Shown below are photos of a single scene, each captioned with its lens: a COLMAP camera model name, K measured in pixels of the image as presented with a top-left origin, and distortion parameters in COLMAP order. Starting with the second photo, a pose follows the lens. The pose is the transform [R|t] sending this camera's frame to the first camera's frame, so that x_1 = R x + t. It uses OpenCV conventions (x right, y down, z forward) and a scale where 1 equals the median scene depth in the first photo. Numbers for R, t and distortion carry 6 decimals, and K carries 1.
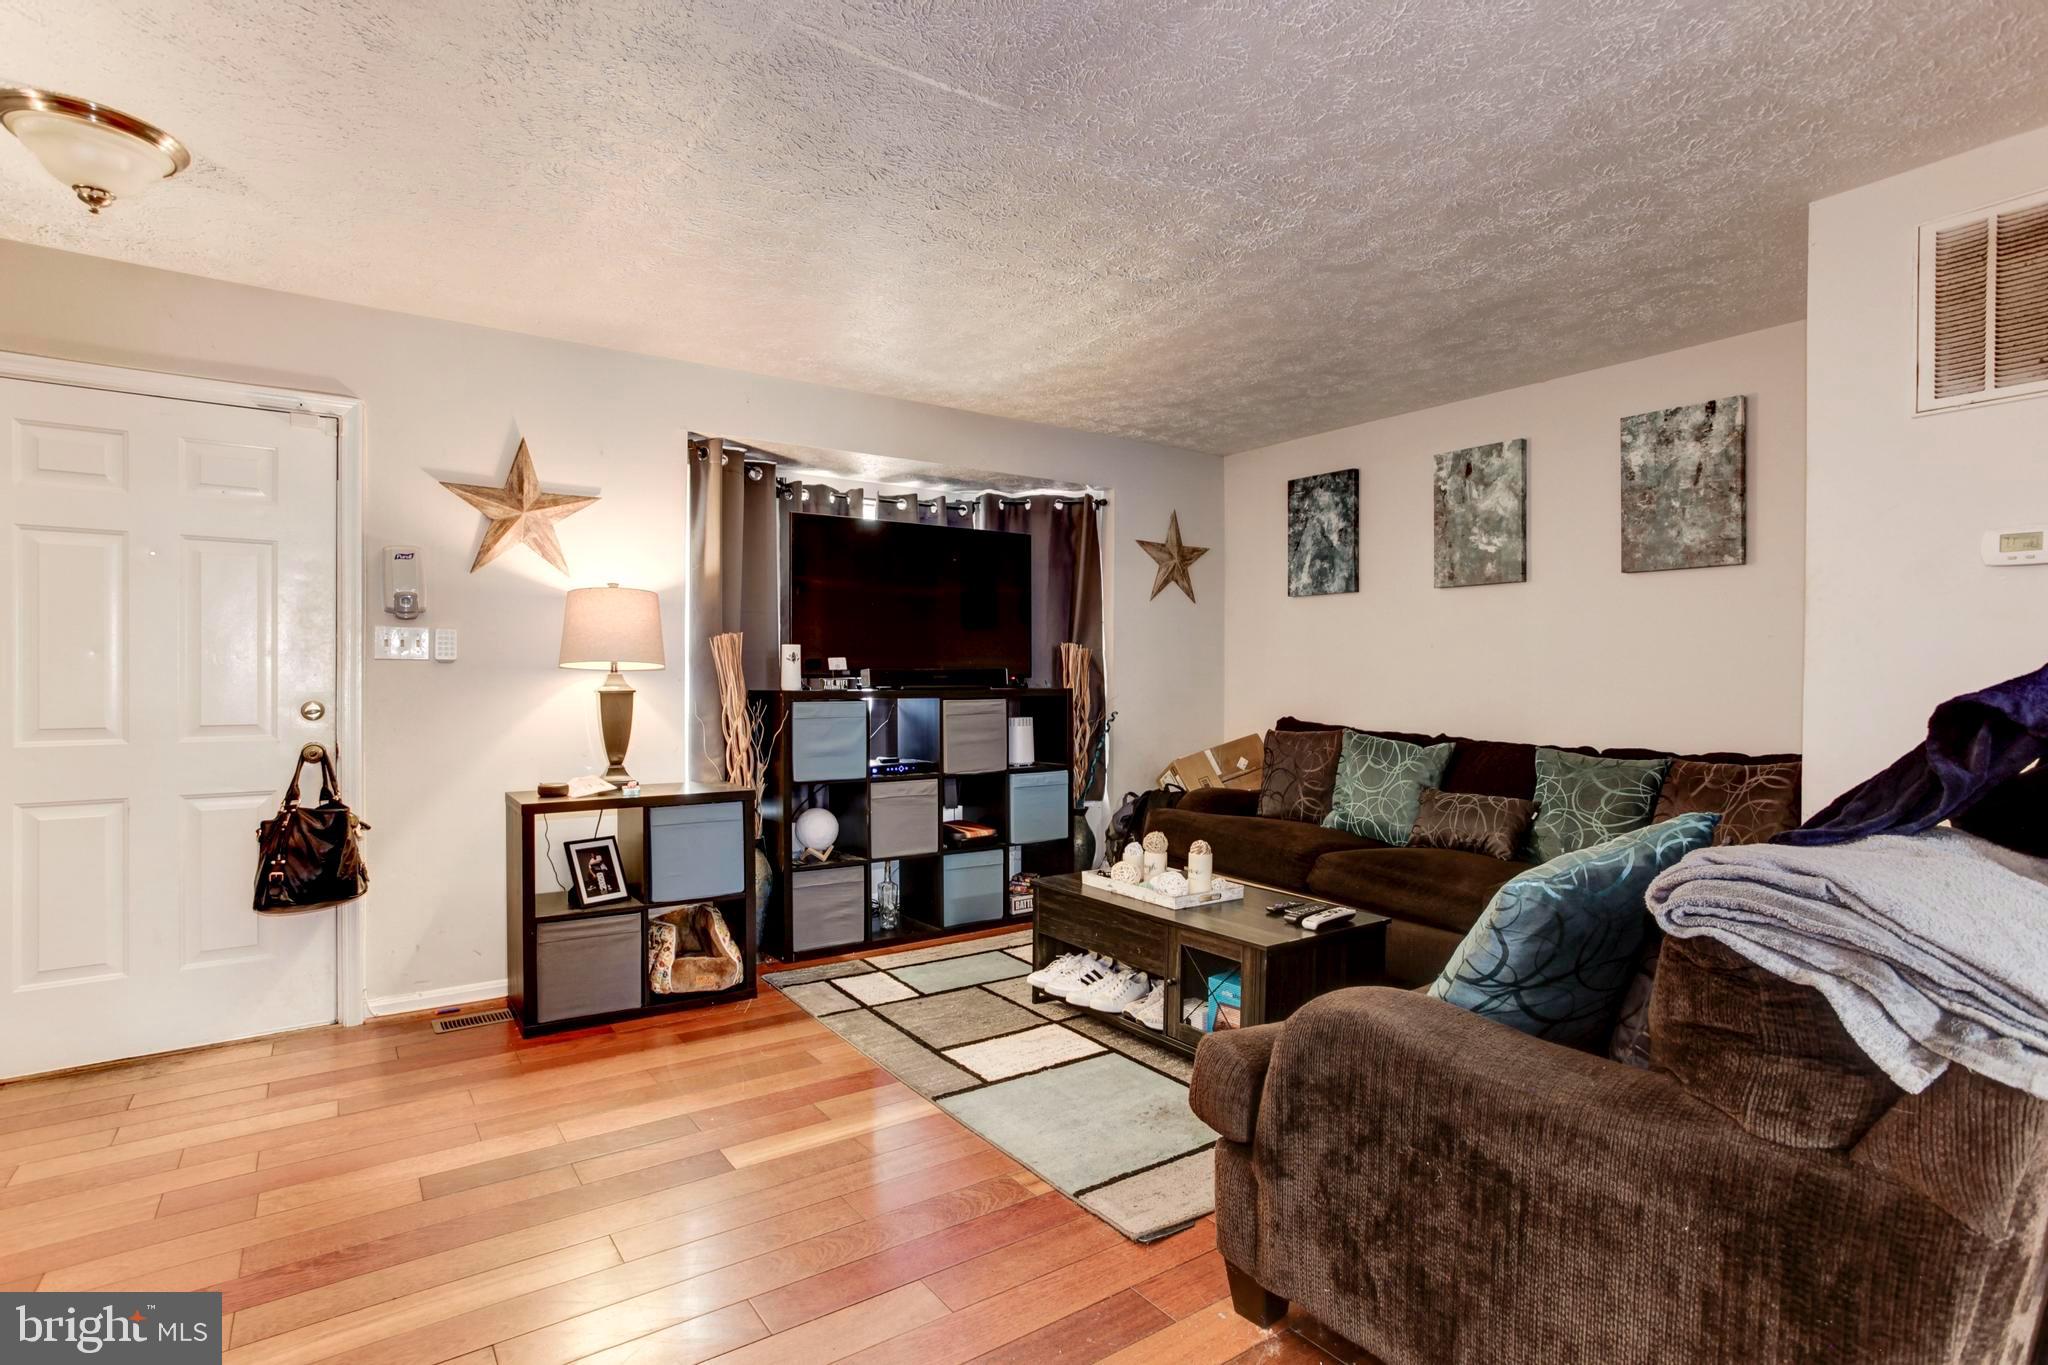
lens RADIAL K [[1003.8, 0, 1058.7], [0, 1003.8, 678.7], [0, 0, 1]] dist [-0.000851, 0.001178]
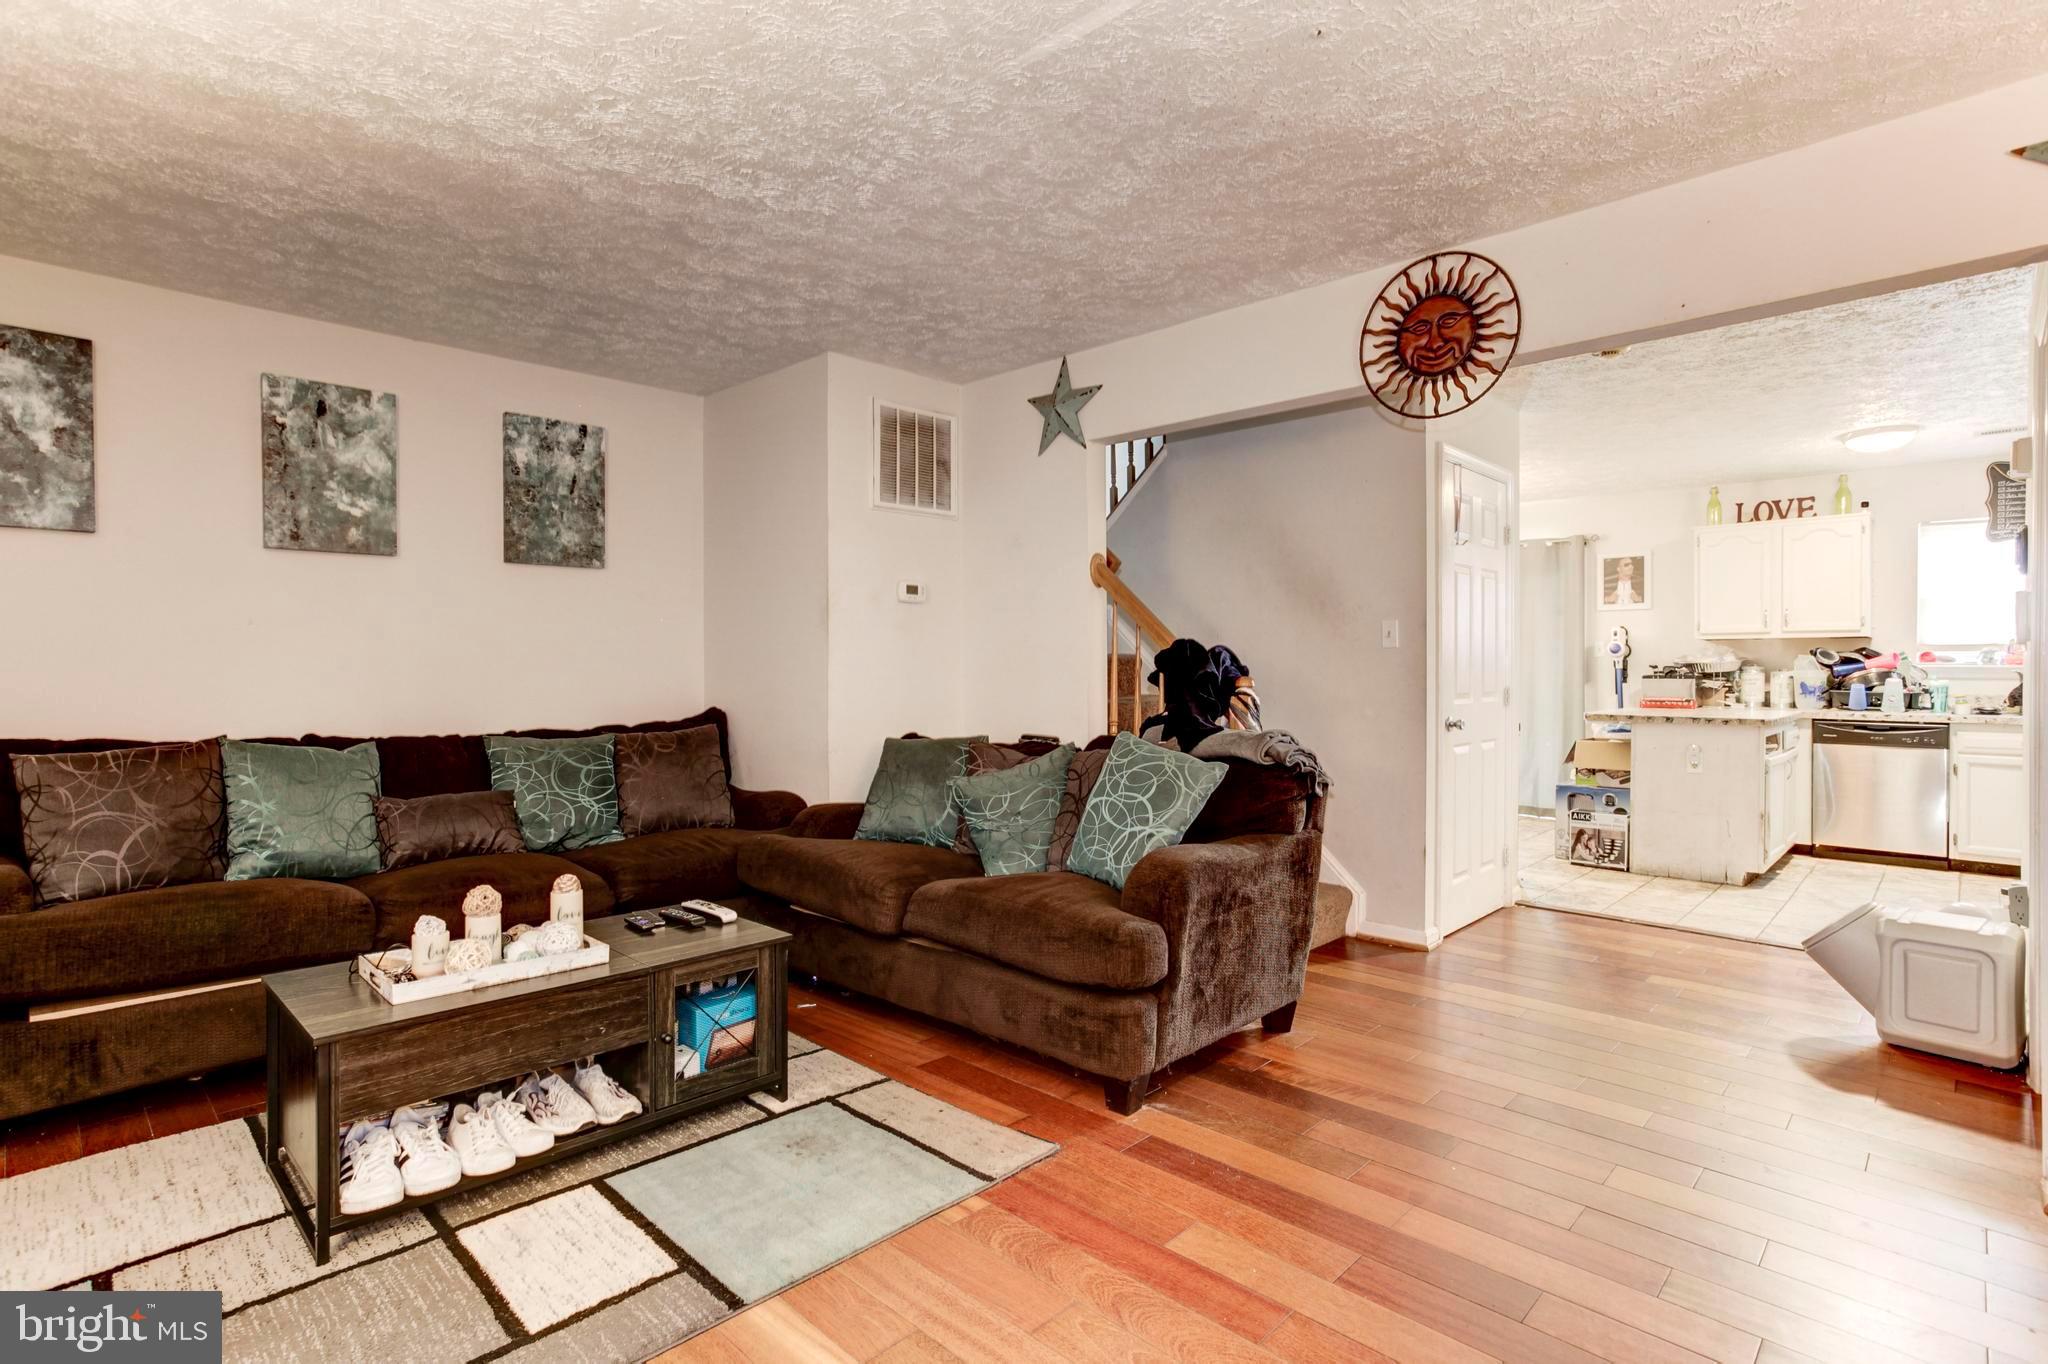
lens RADIAL K [[1018.4, 0, 1027.7], [0, 1018.4, 674.5], [0, 0, 1]] dist [-0.025162, 0.024665]
pose [[-0.152869, -0.015193, 0.988130, -0.564375], [0.002767, 0.999871, 0.015802, -0.004104], [-0.988243, 0.005150, -0.152808, 0.639253]]
